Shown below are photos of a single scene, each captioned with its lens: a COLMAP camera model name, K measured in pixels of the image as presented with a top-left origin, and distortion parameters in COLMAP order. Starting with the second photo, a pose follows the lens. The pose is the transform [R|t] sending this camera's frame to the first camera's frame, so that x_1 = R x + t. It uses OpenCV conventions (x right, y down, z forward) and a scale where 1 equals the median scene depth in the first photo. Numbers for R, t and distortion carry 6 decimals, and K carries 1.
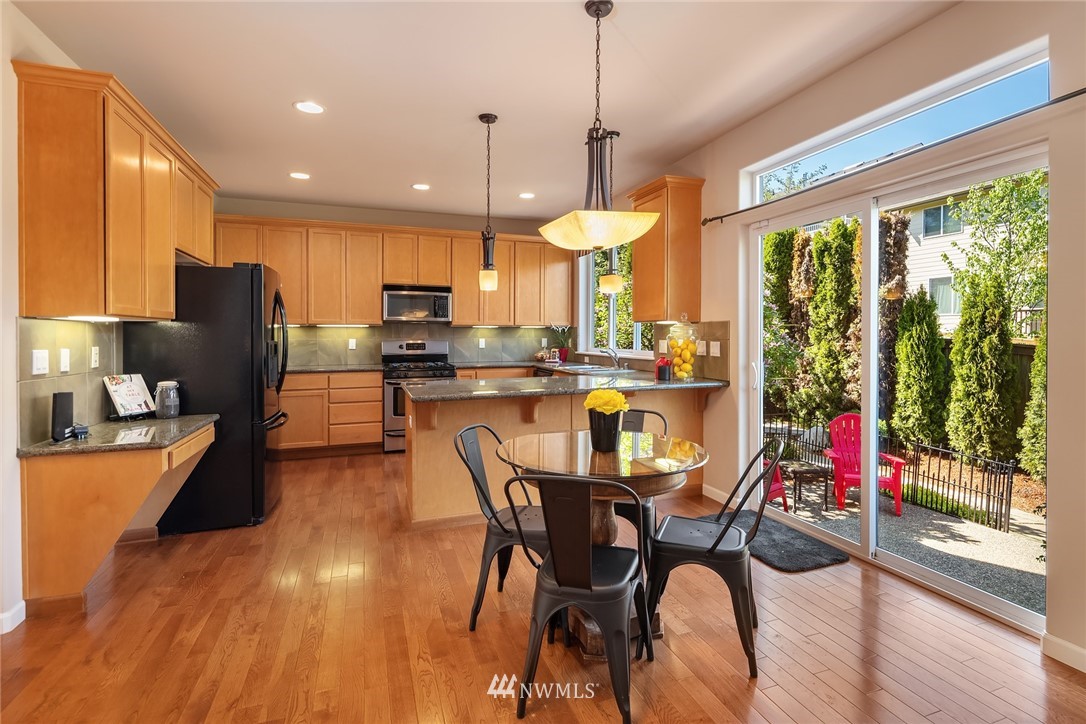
lens RADIAL K [[527.9, 0, 548.0], [0, 527.9, 351.8], [0, 0, 1]] dist [-0.006139, -0.001005]
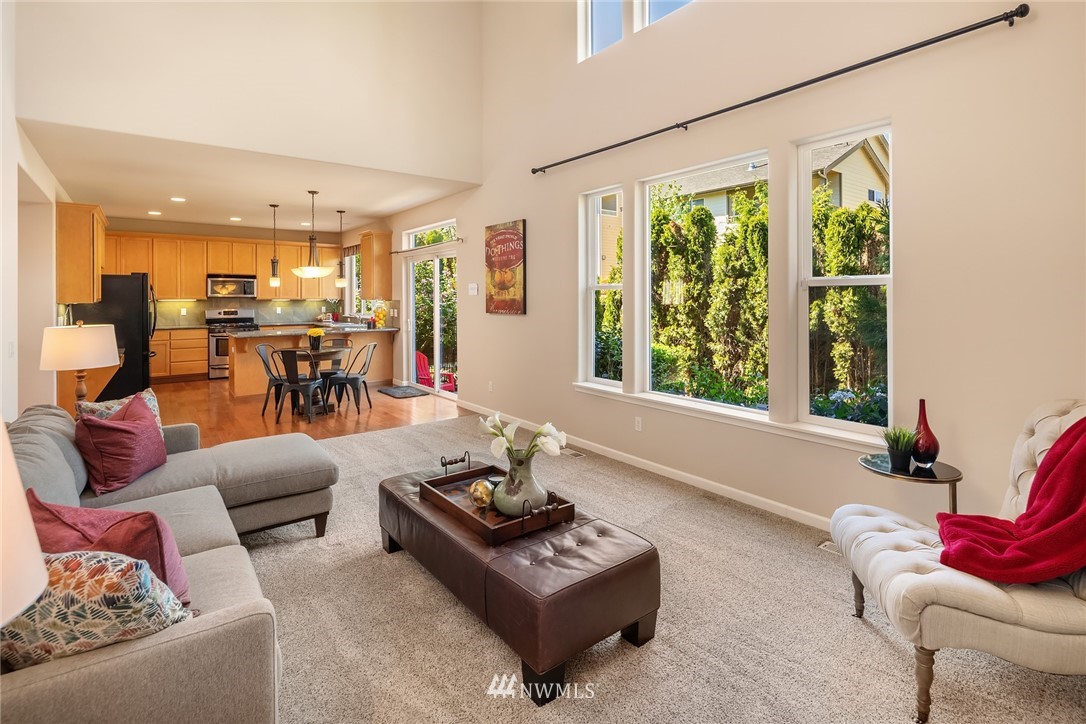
lens RADIAL K [[527.9, 0, 561.3], [0, 527.9, 304.1], [0, 0, 1]] dist [-0.006139, -0.001005]
pose [[0.943386, -0.005688, 0.331647, 0.167748], [0.011621, 0.999806, -0.015908, -0.000047], [-0.331492, 0.018862, 0.943269, -0.853441]]
